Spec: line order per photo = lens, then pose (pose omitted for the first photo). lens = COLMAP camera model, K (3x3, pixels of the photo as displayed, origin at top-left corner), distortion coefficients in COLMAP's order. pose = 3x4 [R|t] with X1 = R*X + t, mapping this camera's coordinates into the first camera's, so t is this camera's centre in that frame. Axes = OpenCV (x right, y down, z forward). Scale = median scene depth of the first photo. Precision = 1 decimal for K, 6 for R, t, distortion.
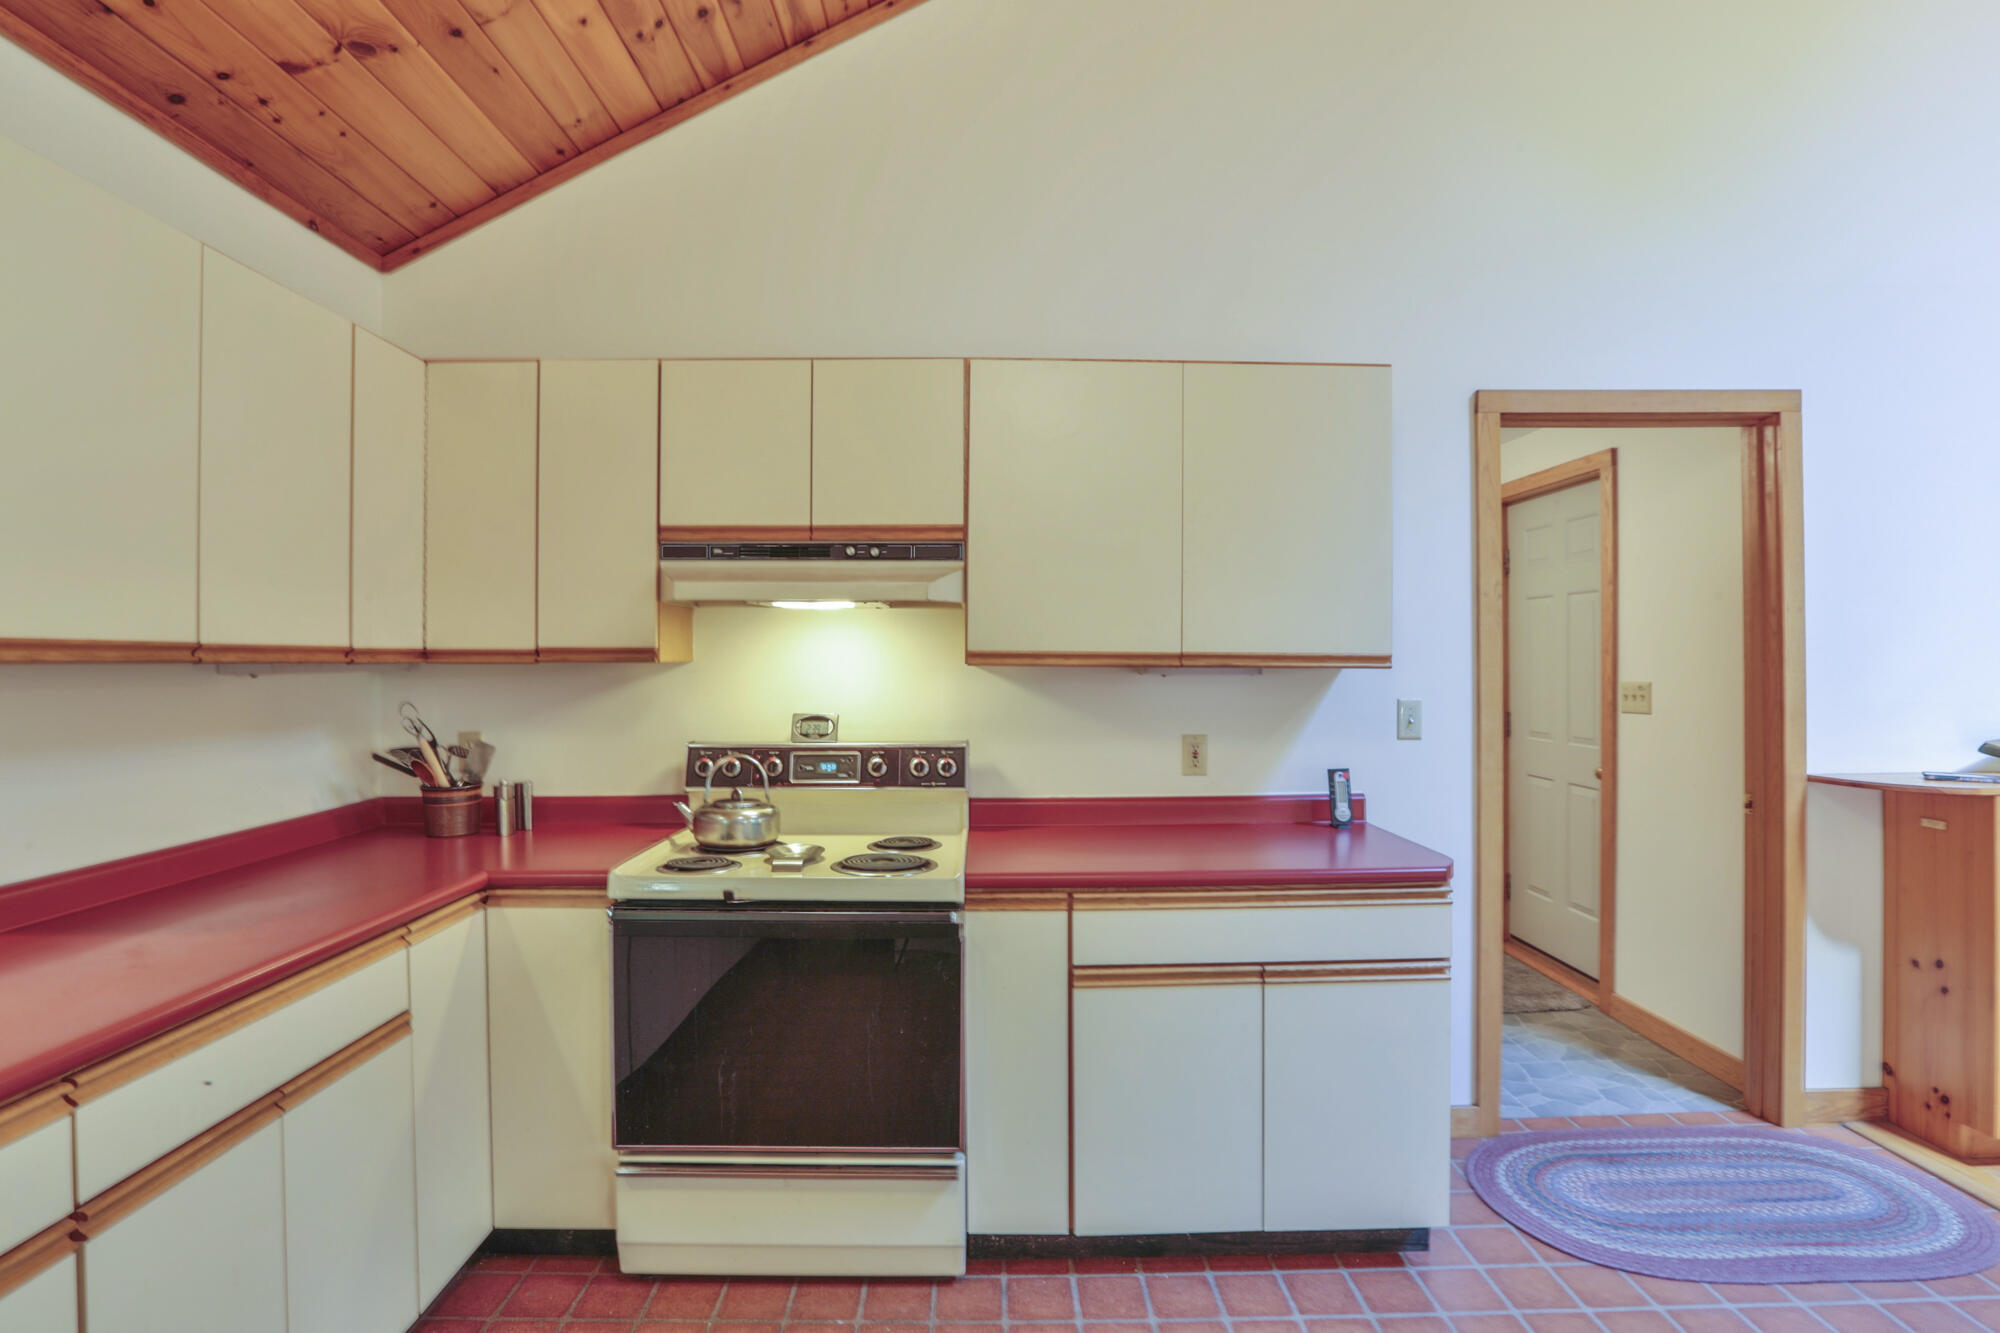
lens RADIAL K [[1012.3, 0, 1004.5], [0, 1012.3, 667.4], [0, 0, 1]] dist [-0.052092, 0.016823]
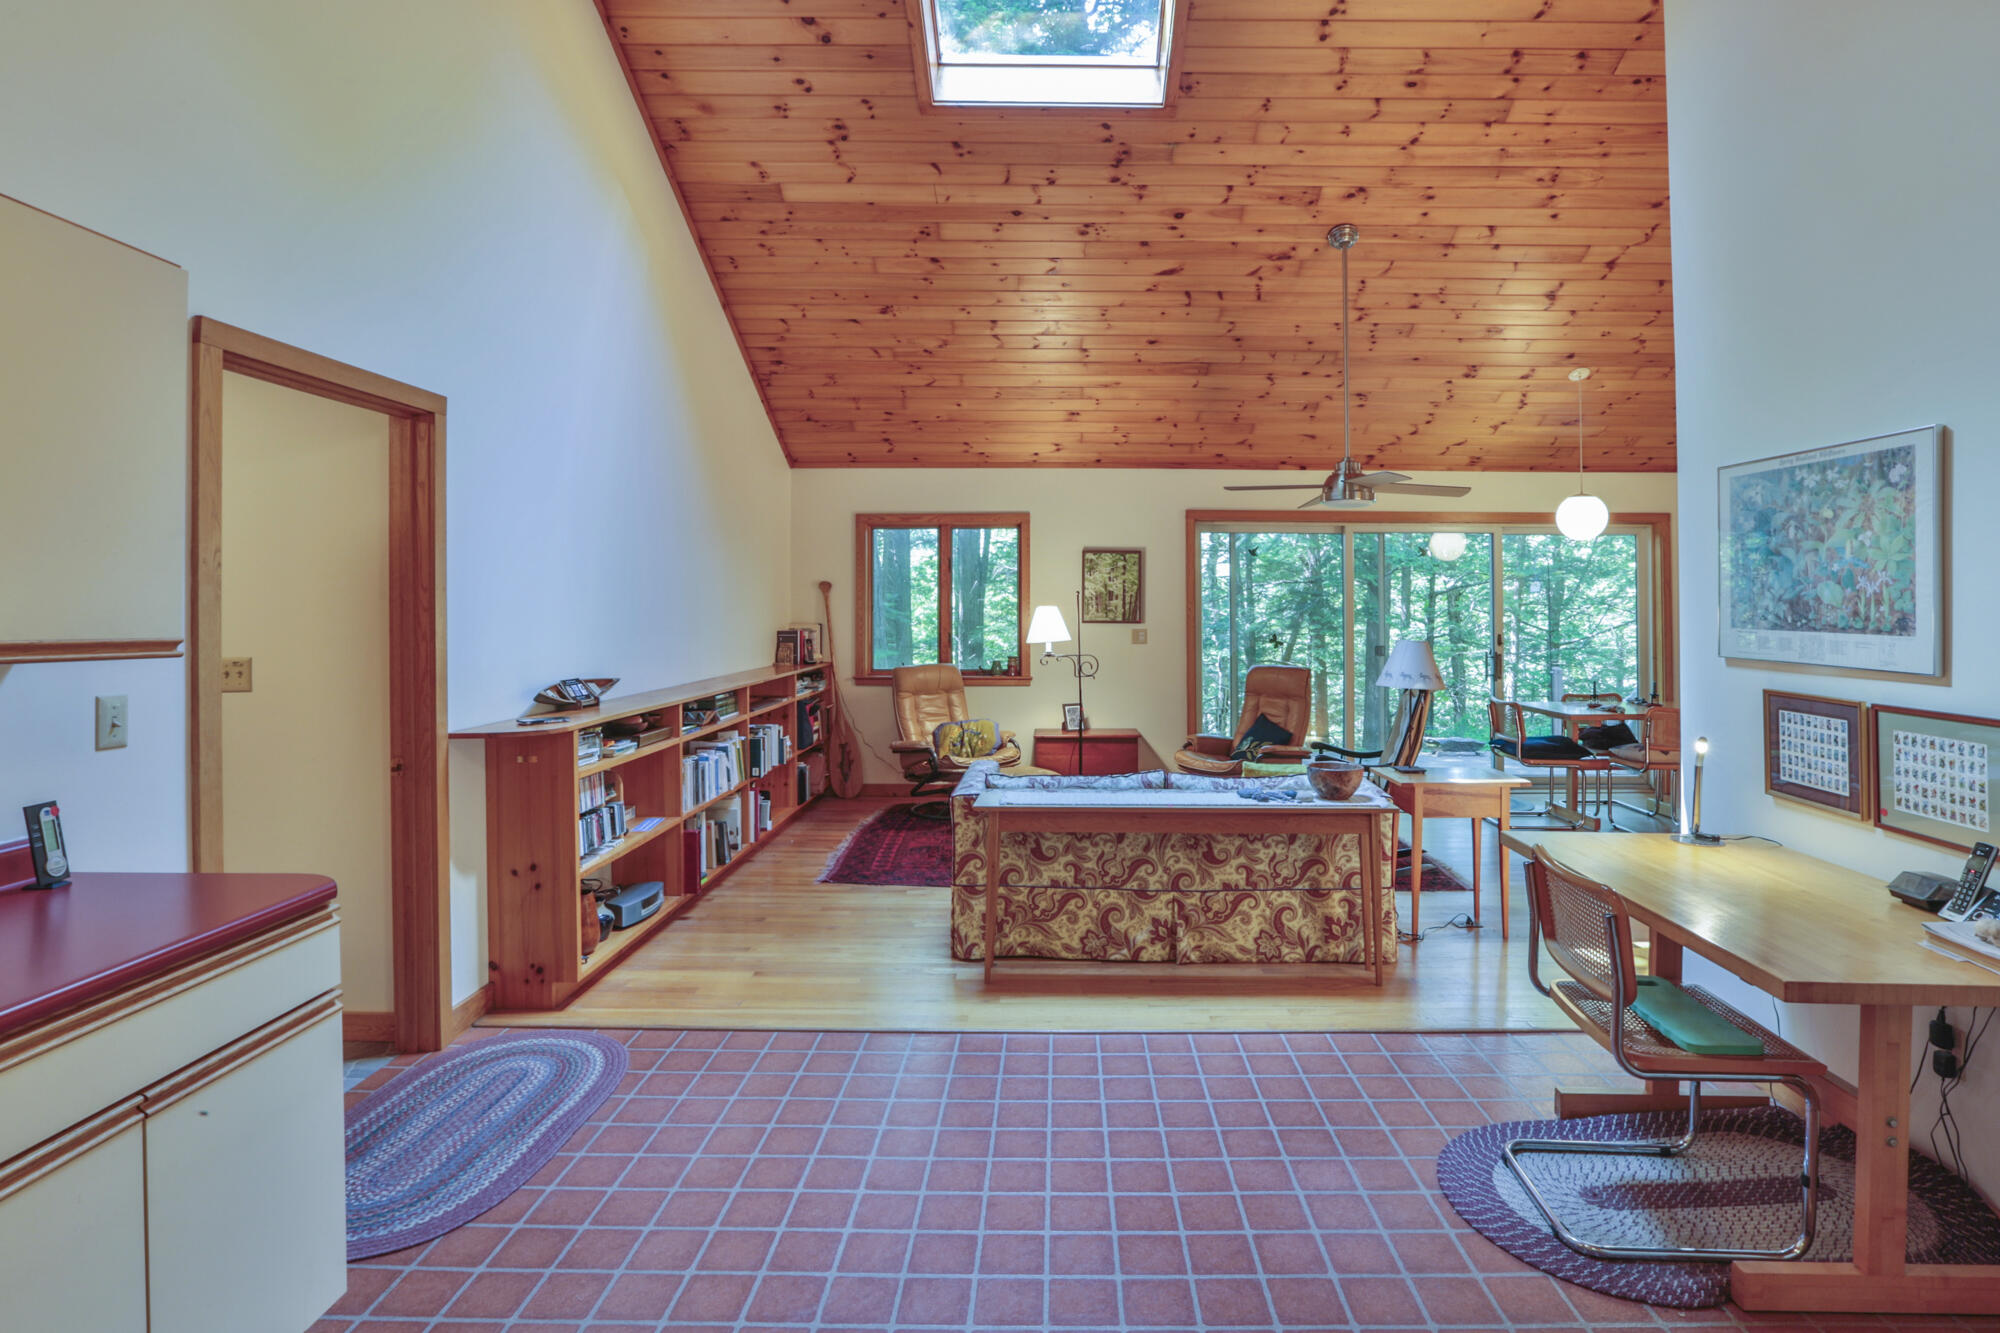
lens RADIAL K [[1012.3, 0, 1036.9], [0, 1012.3, 606.3], [0, 0, 1]] dist [-0.052092, 0.016823]
pose [[0.009746, 0.006035, 0.999934, -0.347214], [0.012031, 0.999909, -0.006153, -0.023946], [-0.999880, 0.012090, 0.009673, 0.313787]]
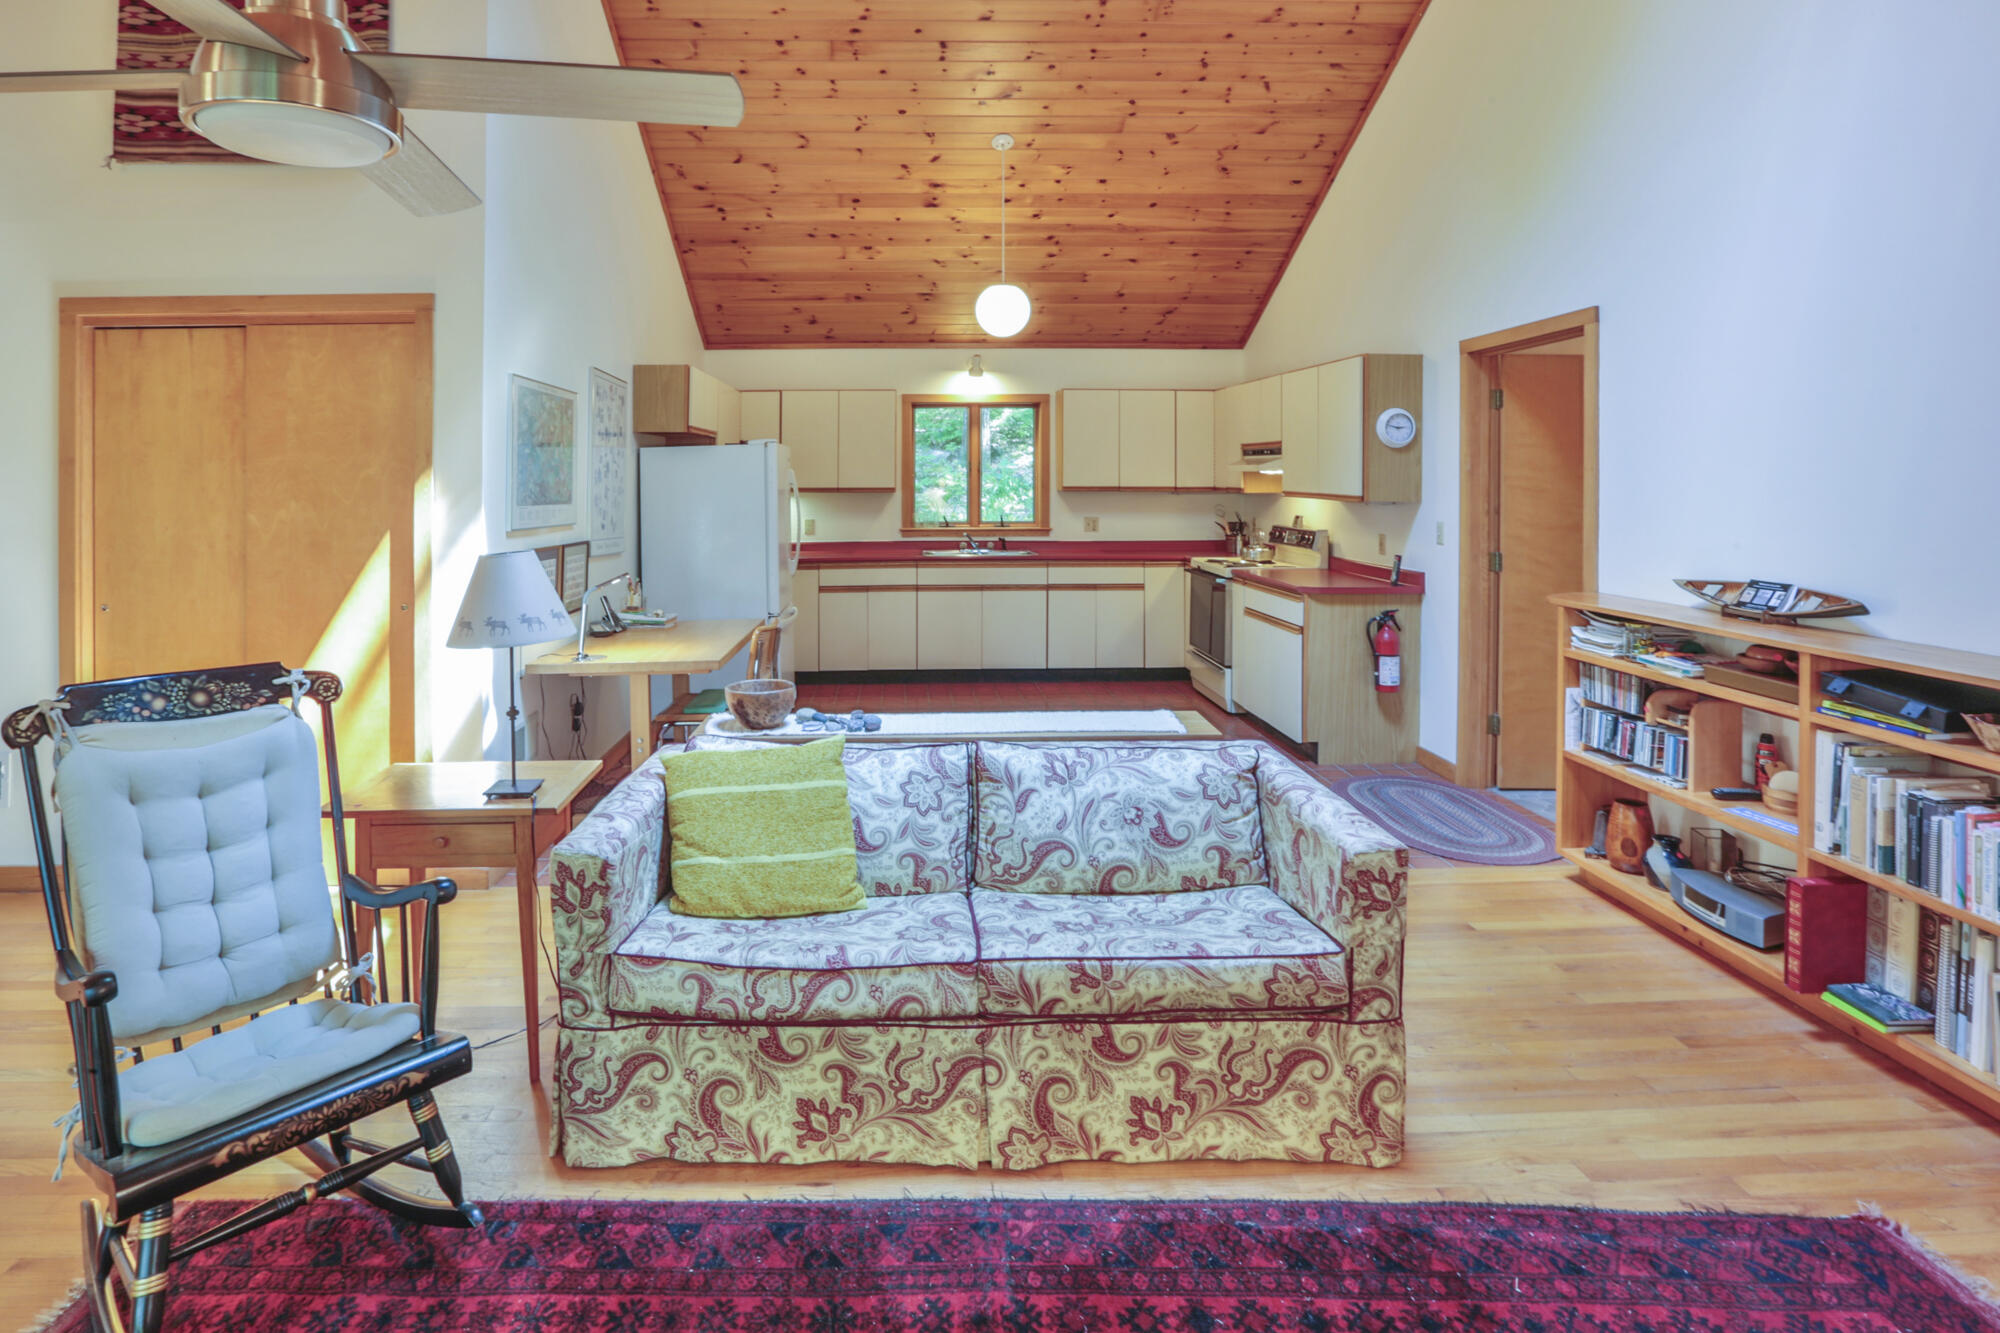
lens RADIAL K [[1012.3, 0, 904.2], [0, 1012.3, 490.8], [0, 0, 1]] dist [-0.052092, 0.016823]
pose [[-0.002014, 0.015963, -0.999871, 2.457411], [-0.010623, 0.999816, 0.015983, -0.046141], [0.999942, 0.010654, -0.001844, 0.068018]]
